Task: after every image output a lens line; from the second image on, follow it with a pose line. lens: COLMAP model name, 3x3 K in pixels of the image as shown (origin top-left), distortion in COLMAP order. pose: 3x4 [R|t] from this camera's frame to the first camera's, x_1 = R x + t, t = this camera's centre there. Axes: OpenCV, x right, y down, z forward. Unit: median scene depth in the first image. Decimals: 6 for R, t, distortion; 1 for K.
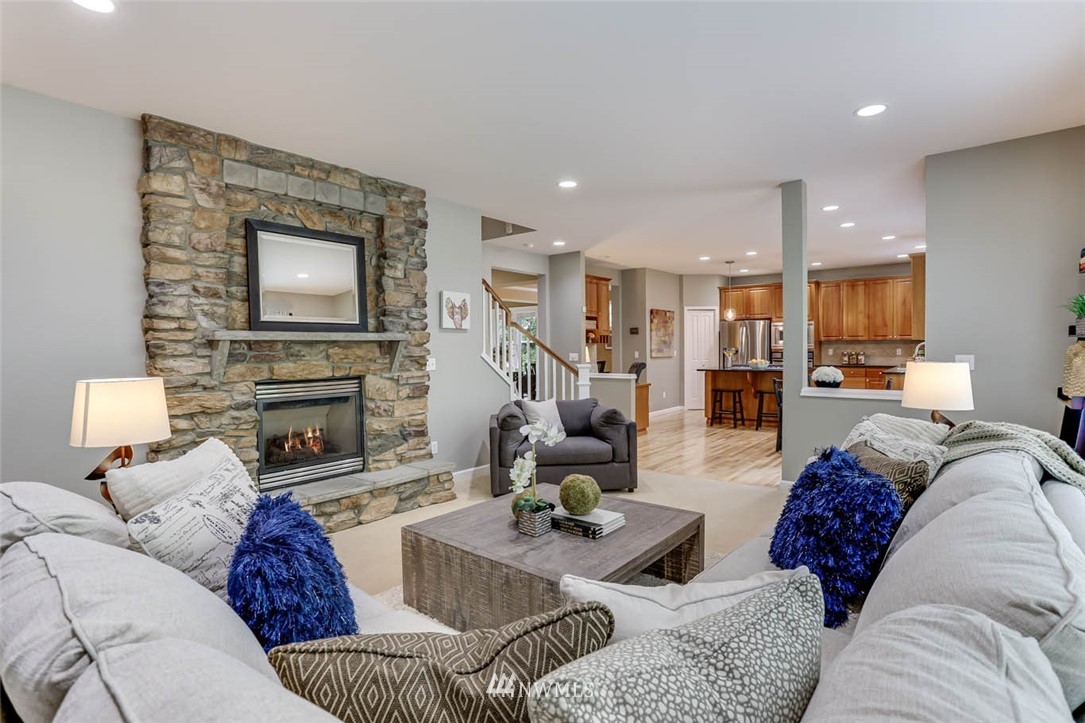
lens RADIAL K [[517.9, 0, 546.5], [0, 517.9, 358.3], [0, 0, 1]] dist [-0.031236, 0.005485]
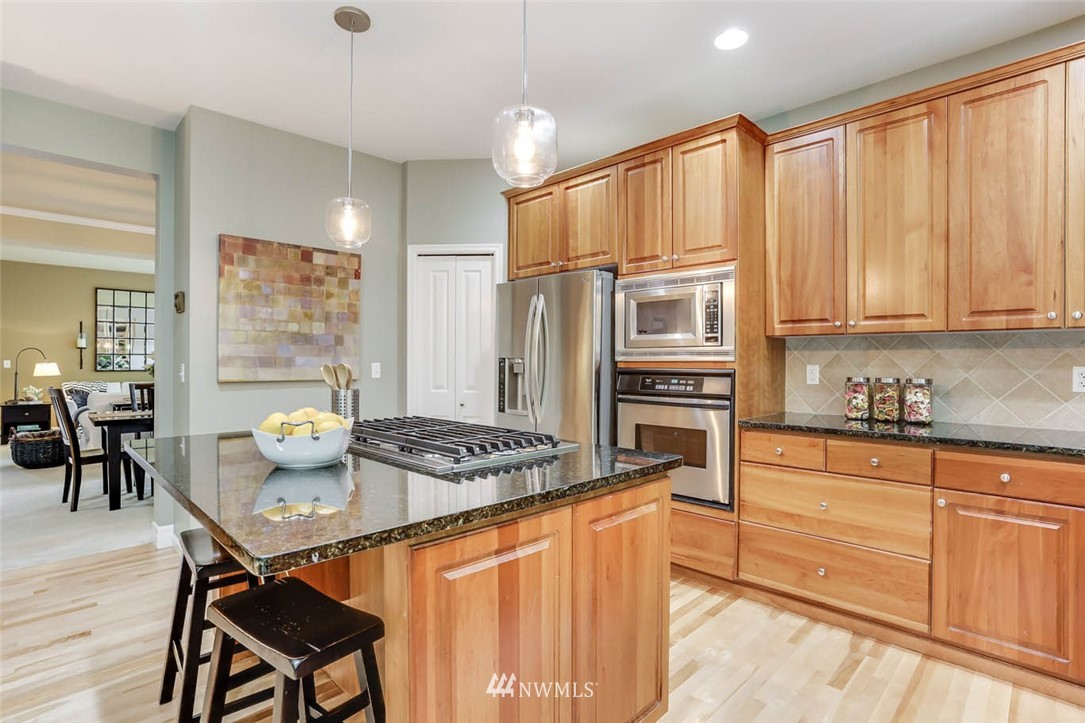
lens RADIAL K [[517.9, 0, 547.9], [0, 517.9, 365.9], [0, 0, 1]] dist [-0.031236, 0.005485]
pose [[0.995873, 0.009241, -0.090286, 0.447288], [-0.009980, 0.999920, -0.007738, -0.014135], [0.090207, 0.008607, 0.995886, 0.719020]]
